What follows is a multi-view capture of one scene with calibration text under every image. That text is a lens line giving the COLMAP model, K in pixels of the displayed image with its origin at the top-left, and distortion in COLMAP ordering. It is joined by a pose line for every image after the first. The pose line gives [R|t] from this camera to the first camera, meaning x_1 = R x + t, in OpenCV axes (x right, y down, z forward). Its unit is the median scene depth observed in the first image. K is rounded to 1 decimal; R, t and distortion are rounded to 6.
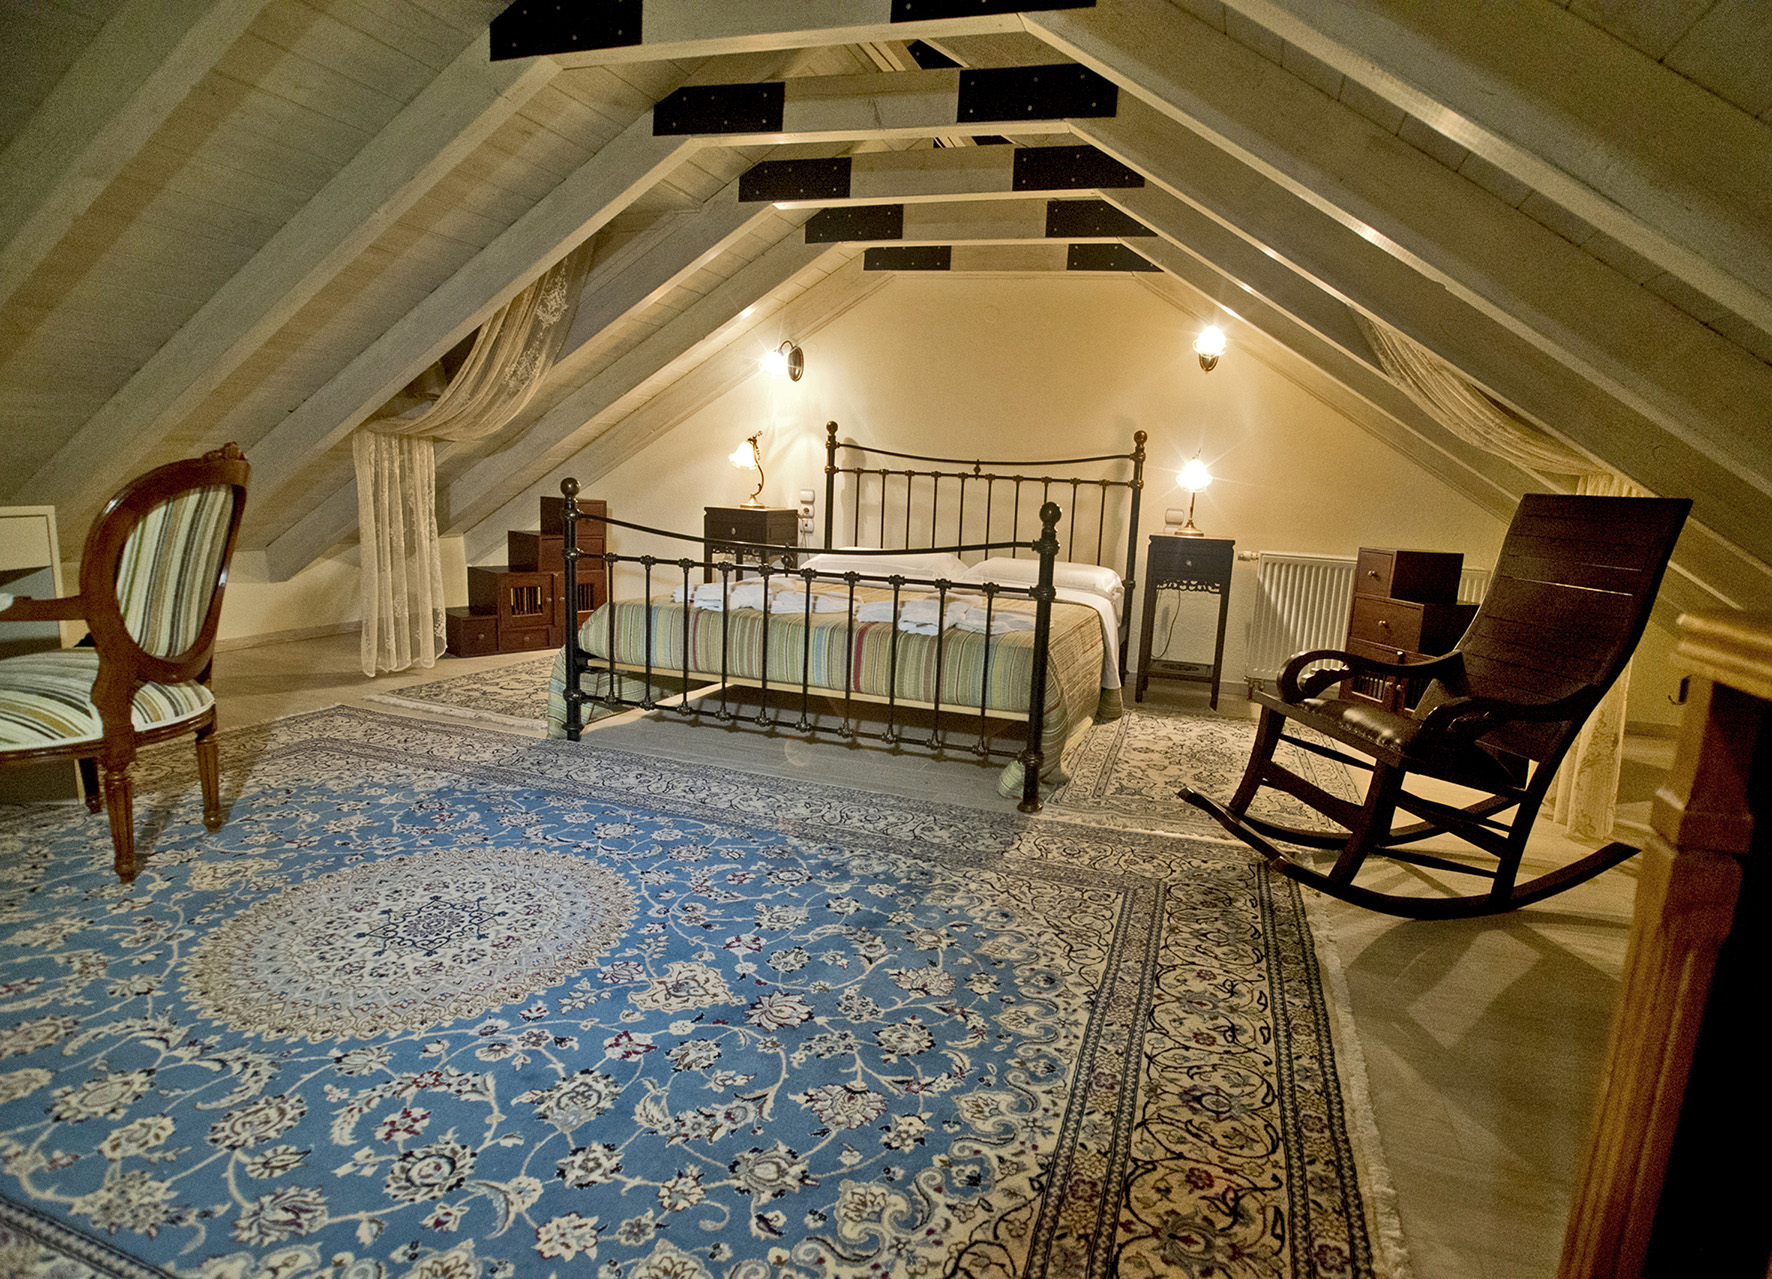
lens RADIAL K [[942.2, 0, 896.1], [0, 942.2, 642.0], [0, 0, 1]] dist [-0.039301, 0.002817]
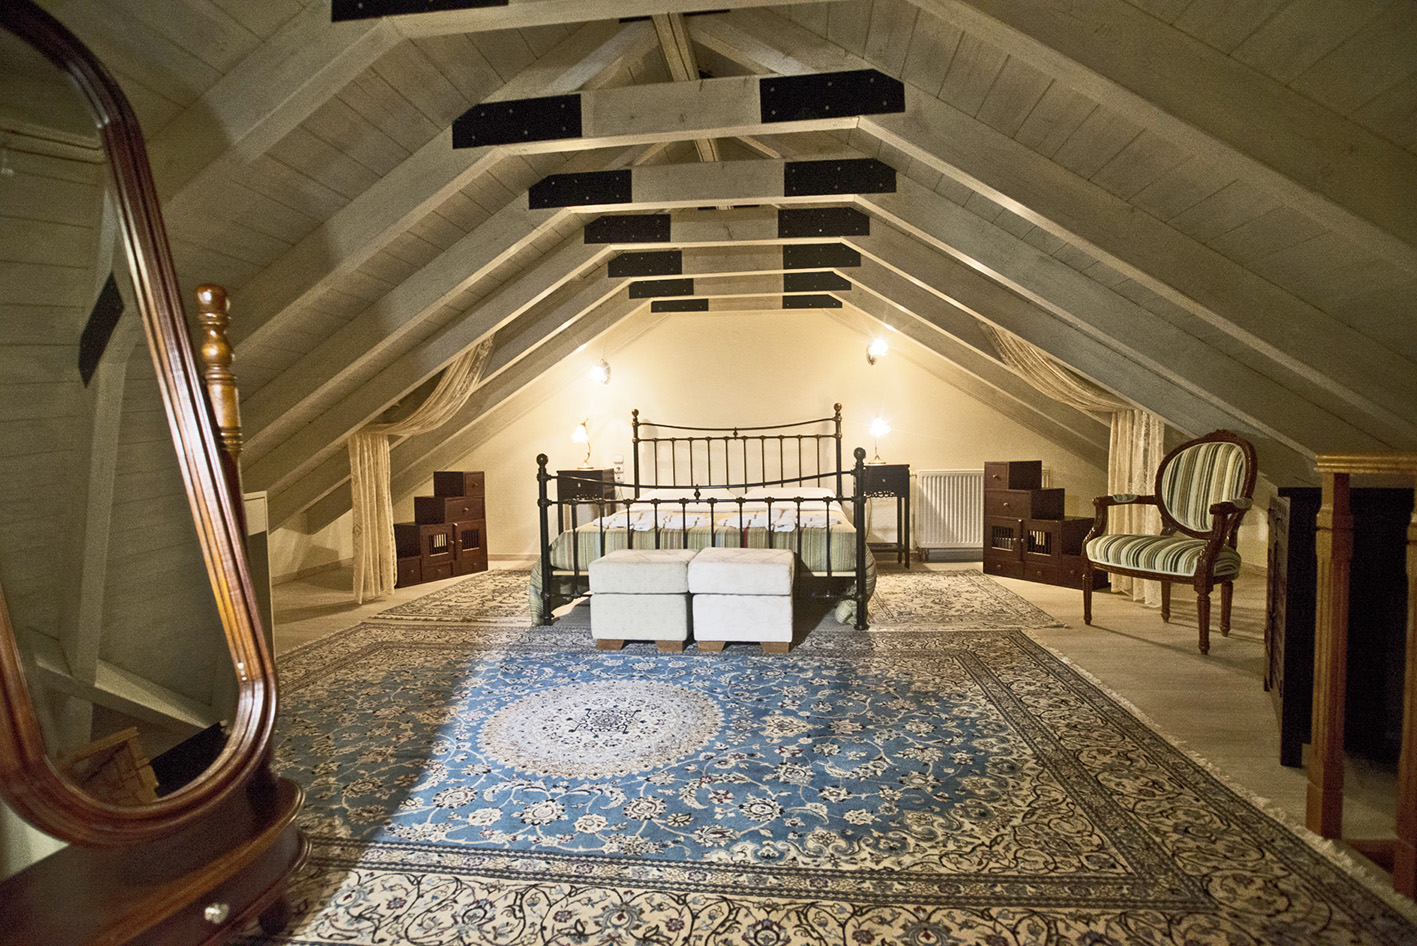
lens RADIAL K [[681.4, 0, 708.1], [0, 681.4, 472.5], [0, 0, 1]] dist [-0.043073, 0.001782]
pose [[0.979012, -0.076406, 0.188938, -0.382717], [0.099979, 0.987902, -0.118551, 0.022748], [-0.177594, 0.134953, 0.974807, -0.192149]]
